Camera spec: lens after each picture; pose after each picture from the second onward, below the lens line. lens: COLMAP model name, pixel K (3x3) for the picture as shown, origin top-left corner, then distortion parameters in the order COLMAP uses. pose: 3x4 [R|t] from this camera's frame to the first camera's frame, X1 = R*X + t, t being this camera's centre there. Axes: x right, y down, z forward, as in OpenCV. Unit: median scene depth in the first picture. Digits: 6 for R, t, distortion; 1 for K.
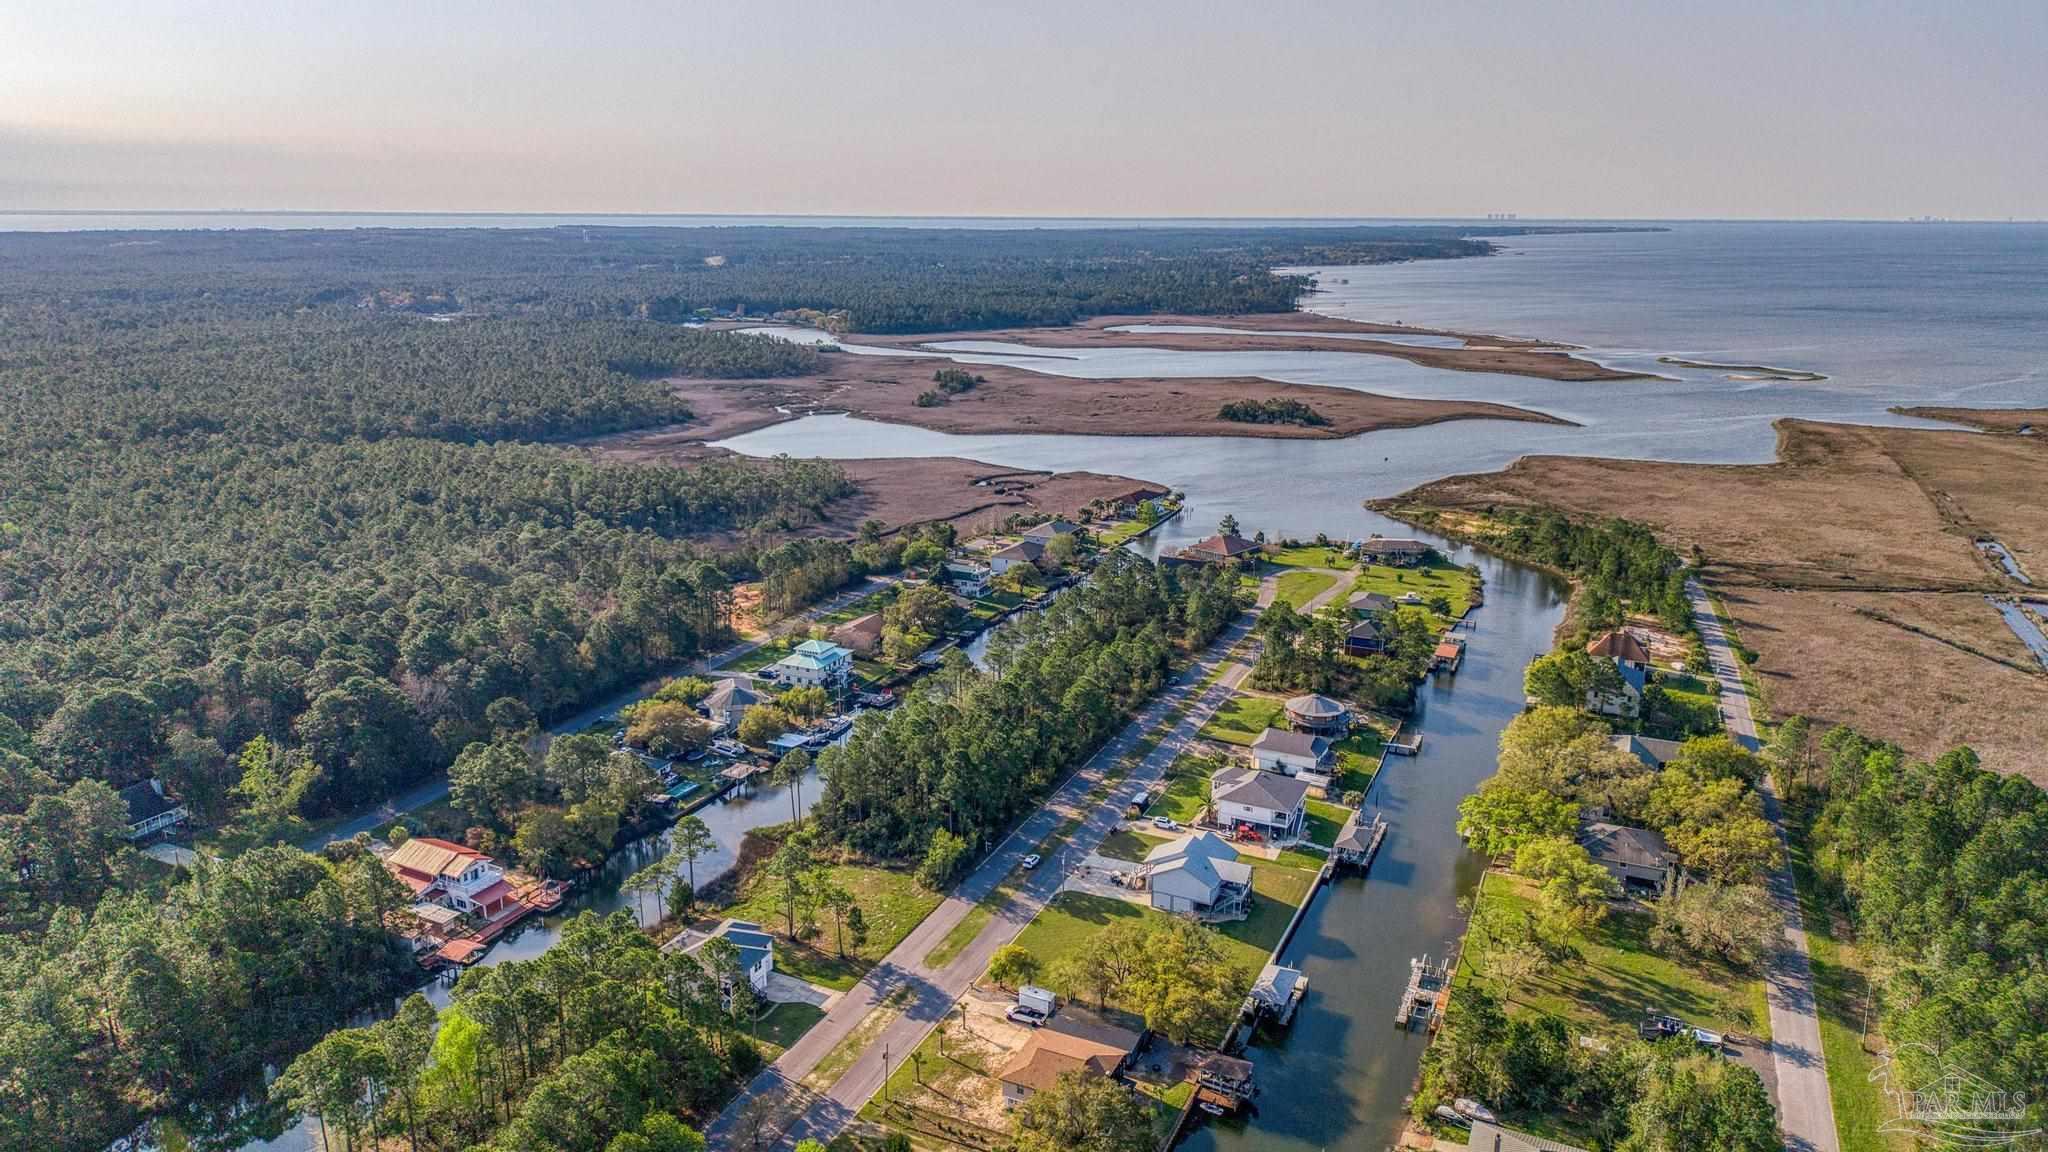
lens RADIAL K [[1371.5, 0, 1024.0], [0, 1371.5, 576.0], [0, 0, 1]] dist [0.035814, -0.037563]
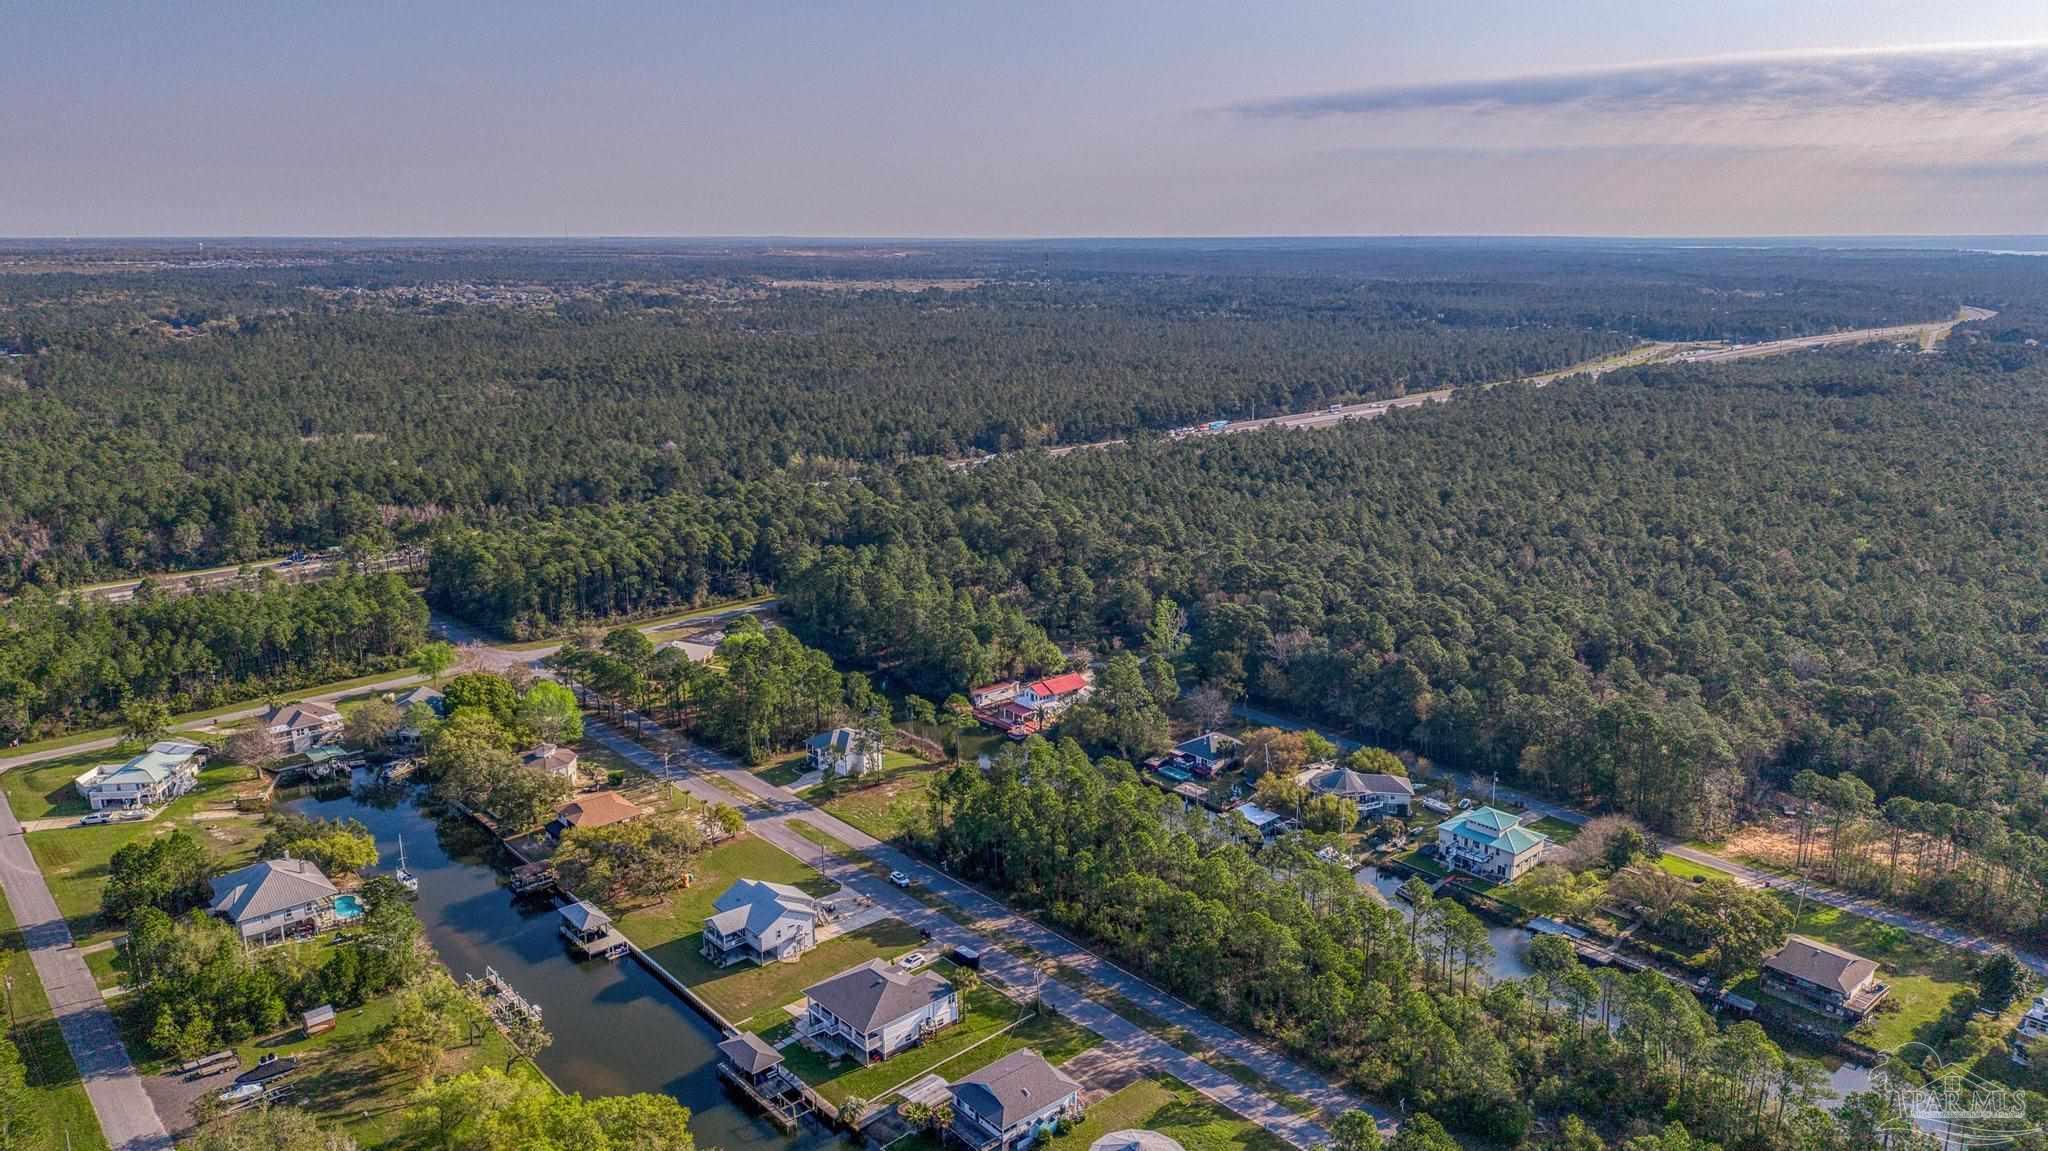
lens RADIAL K [[1385.8, 0, 1019.3], [0, 1385.8, 570.2], [0, 0, 1]] dist [0.035114, -0.037415]
pose [[-0.402141, 0.210691, -0.891006, 0.814691], [-0.237876, 0.915701, 0.323892, -0.349681], [0.884137, 0.342199, -0.318122, 1.274607]]
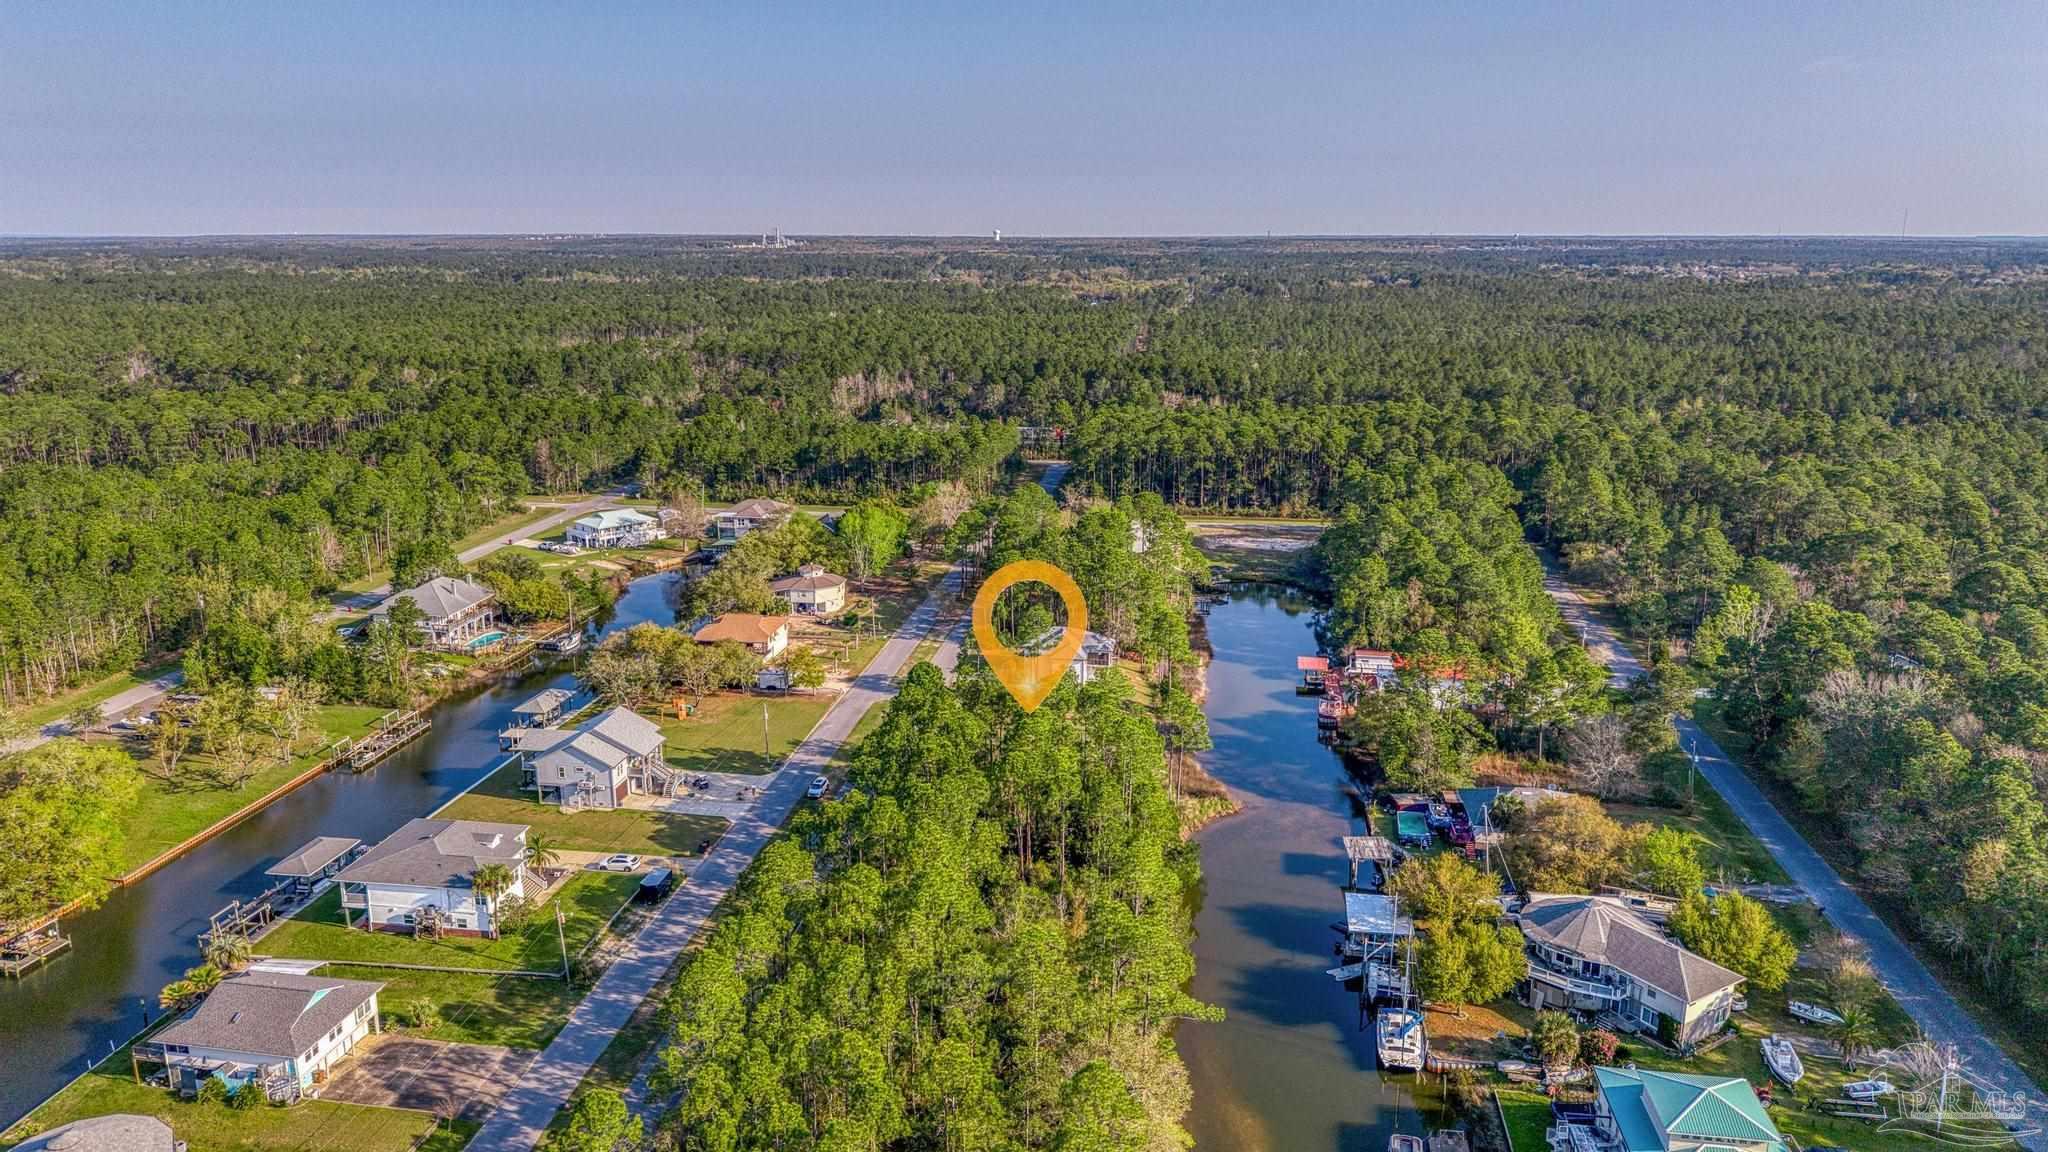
lens RADIAL K [[1385.8, 0, 1019.3], [0, 1385.8, 570.7], [0, 0, 1]] dist [0.035114, -0.037415]
pose [[-0.962686, 0.056008, -0.264762, 0.088586], [-0.077396, 0.880504, 0.467678, -0.246162], [0.259318, 0.470719, -0.843314, 1.539173]]
